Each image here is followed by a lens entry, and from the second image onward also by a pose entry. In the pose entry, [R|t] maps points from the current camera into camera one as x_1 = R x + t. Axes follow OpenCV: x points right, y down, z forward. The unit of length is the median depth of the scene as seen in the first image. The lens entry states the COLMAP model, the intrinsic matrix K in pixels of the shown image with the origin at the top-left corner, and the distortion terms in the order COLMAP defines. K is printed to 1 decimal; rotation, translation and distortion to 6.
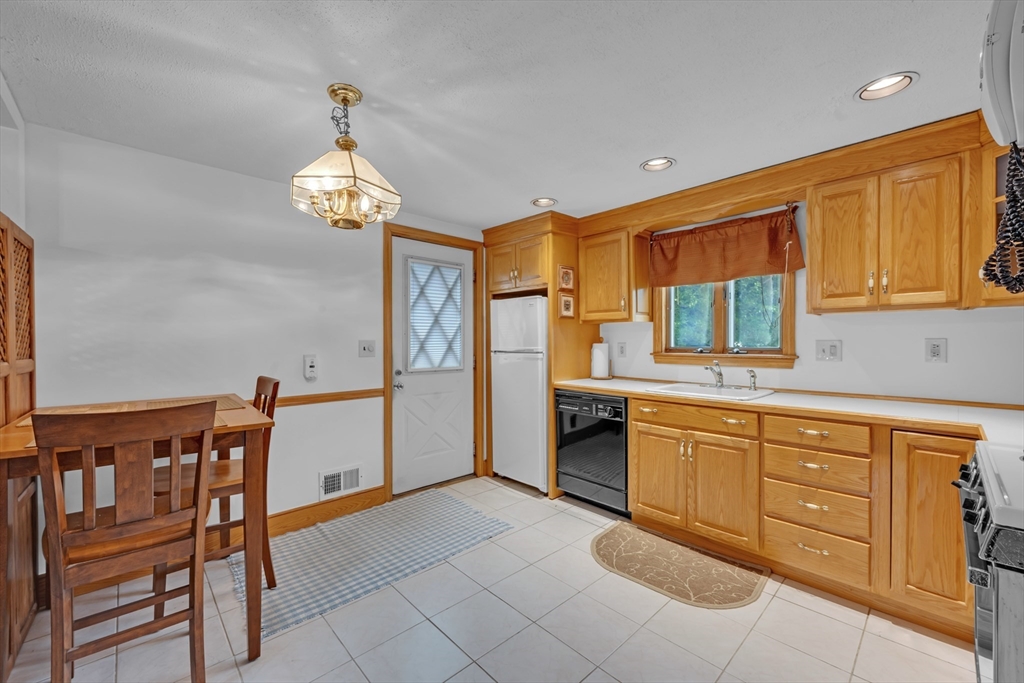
lens RADIAL K [[407.7, 0, 514.7], [0, 407.7, 342.9], [0, 0, 1]] dist [0.001865, 0.000568]
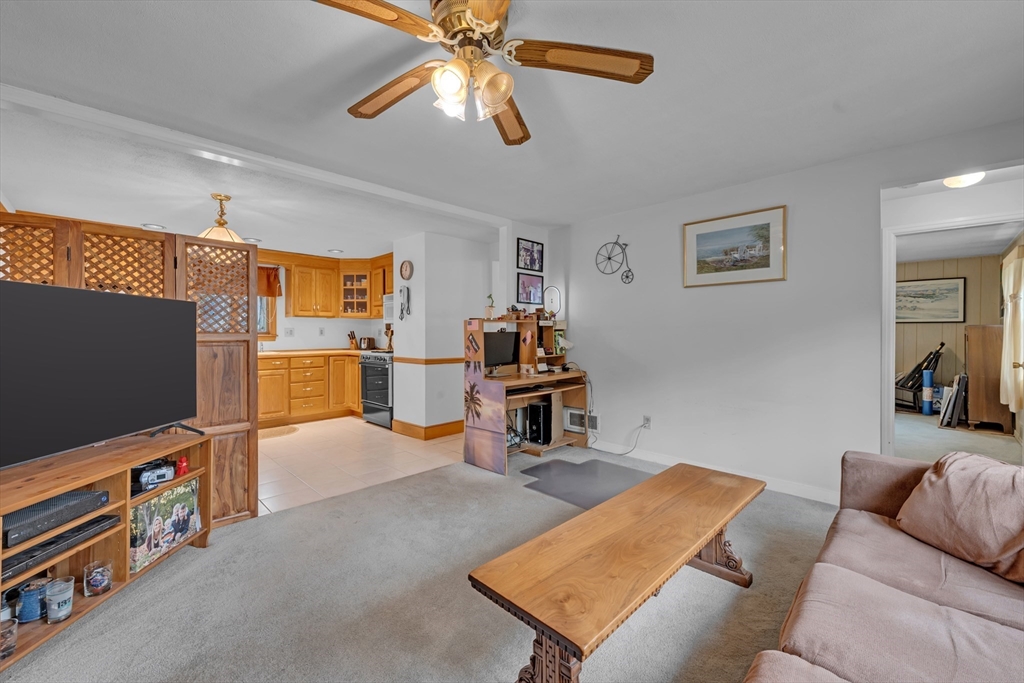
lens RADIAL K [[407.7, 0, 501.1], [0, 407.7, 336.5], [0, 0, 1]] dist [0.001865, 0.000568]
pose [[-0.000425, -0.004895, 0.999988, -1.424550], [0.005320, 0.999974, 0.004897, 0.033214], [-0.999986, 0.005322, -0.000399, -0.198189]]
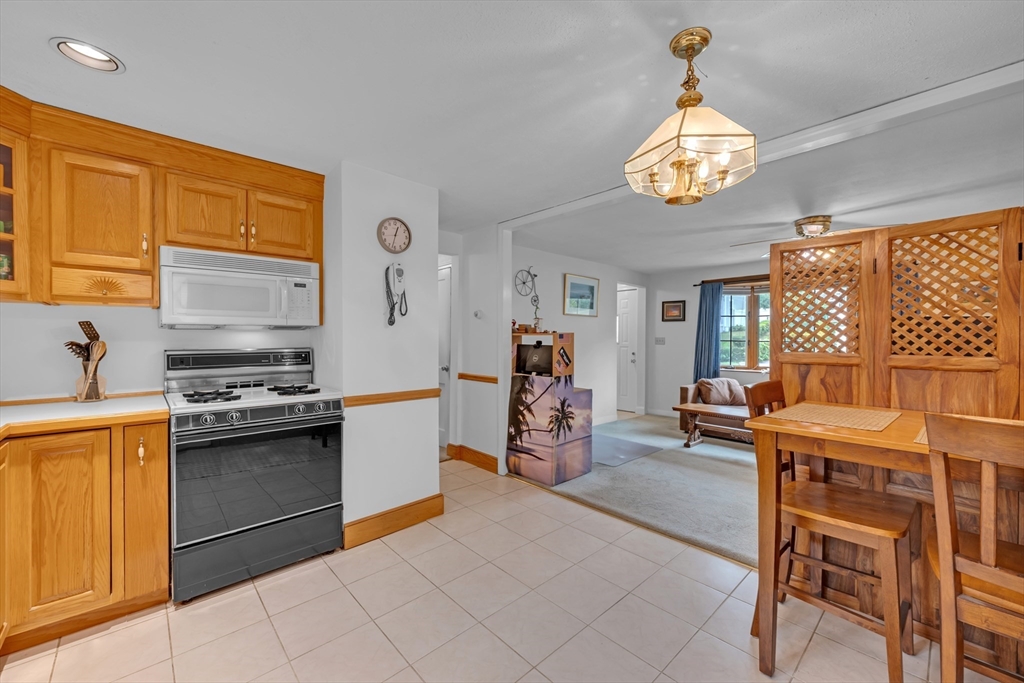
lens RADIAL K [[407.7, 0, 513.0], [0, 407.7, 343.2], [0, 0, 1]] dist [0.001865, 0.000568]
pose [[-0.999801, -0.001186, 0.019902, -0.034833], [-0.000843, 0.999851, 0.017238, -0.002770], [-0.019919, 0.017218, -0.999653, 1.113401]]
